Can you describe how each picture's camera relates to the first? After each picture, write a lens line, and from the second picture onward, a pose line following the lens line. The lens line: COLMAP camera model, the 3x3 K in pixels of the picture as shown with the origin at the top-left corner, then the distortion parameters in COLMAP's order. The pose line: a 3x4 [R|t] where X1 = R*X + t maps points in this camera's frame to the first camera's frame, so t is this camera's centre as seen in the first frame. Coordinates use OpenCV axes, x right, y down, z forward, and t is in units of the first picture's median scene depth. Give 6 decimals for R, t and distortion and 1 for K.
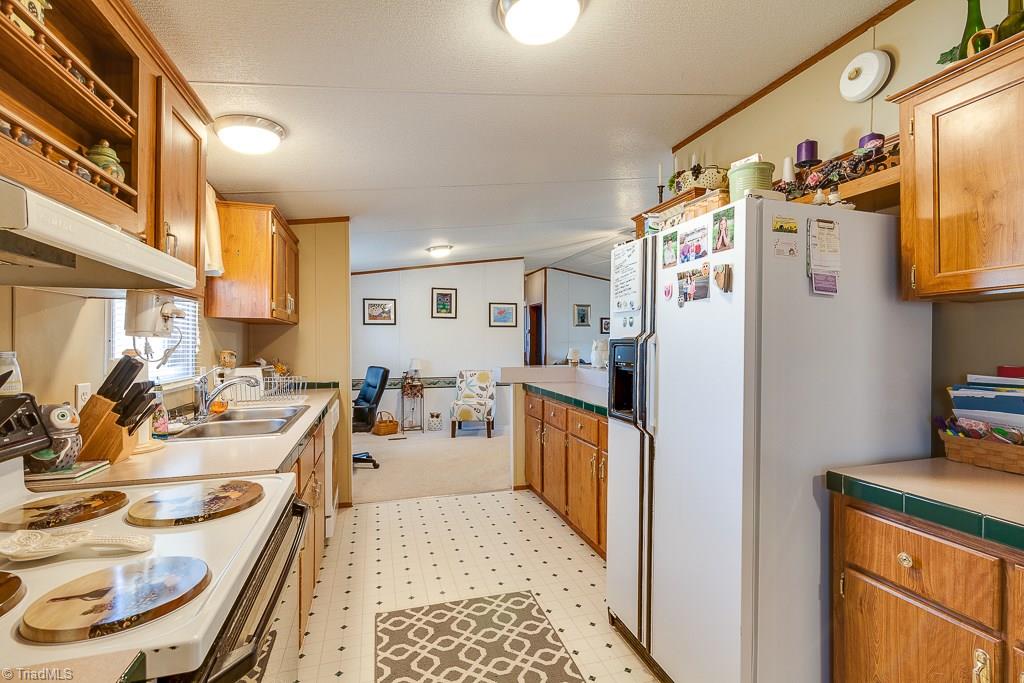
lens RADIAL K [[461.3, 0, 517.7], [0, 461.3, 342.2], [0, 0, 1]] dist [-0.002715, -0.000209]
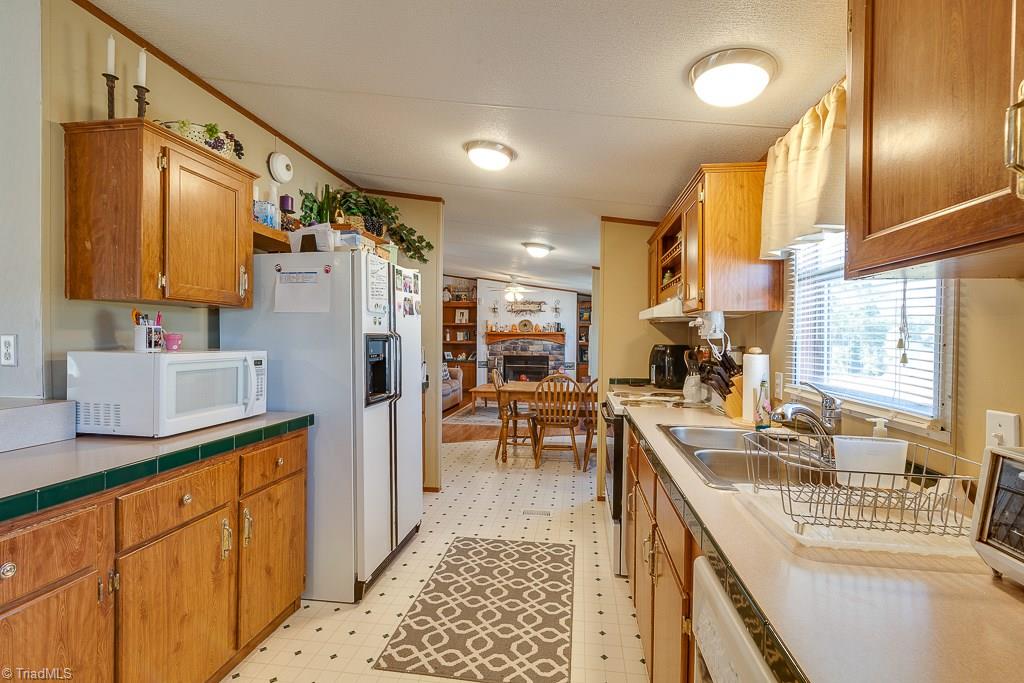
lens RADIAL K [[461.3, 0, 517.7], [0, 461.3, 342.2], [0, 0, 1]] dist [-0.002715, -0.000209]
pose [[-0.907555, -0.014823, 0.419672, -0.624758], [-0.012363, 0.999887, 0.008581, -0.002652], [-0.419751, 0.002599, -0.907635, 1.991624]]
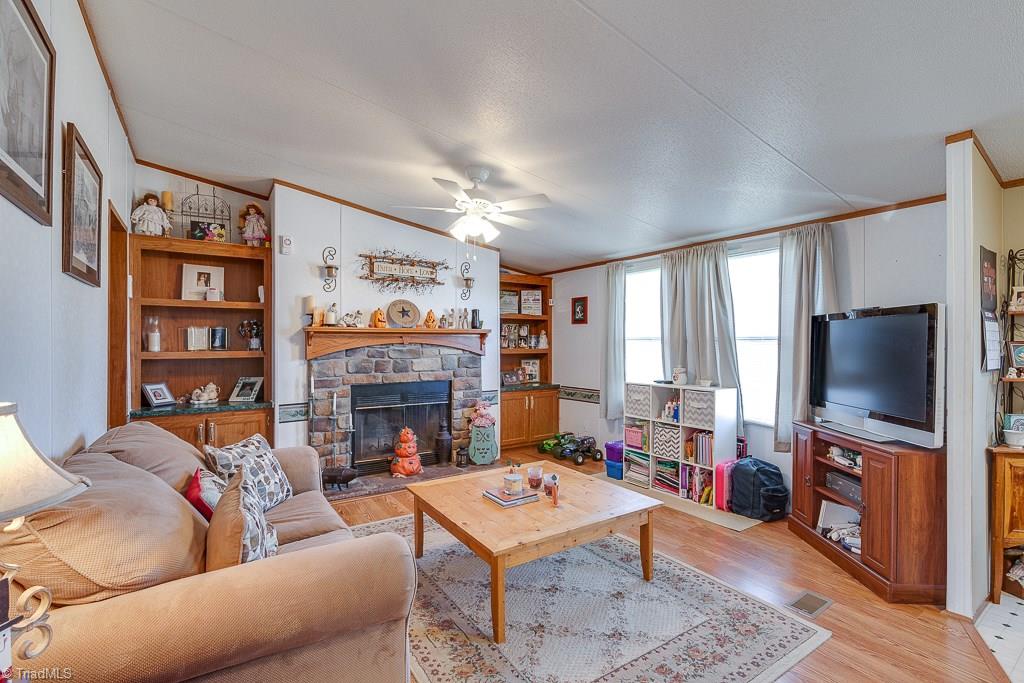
lens RADIAL K [[461.3, 0, 517.7], [0, 461.3, 342.2], [0, 0, 1]] dist [-0.002715, -0.000209]
pose [[-0.954208, -0.004073, -0.299116, 1.657423], [-0.002904, 0.999986, -0.004354, 0.003514], [0.299130, -0.003286, -0.954207, -0.473410]]
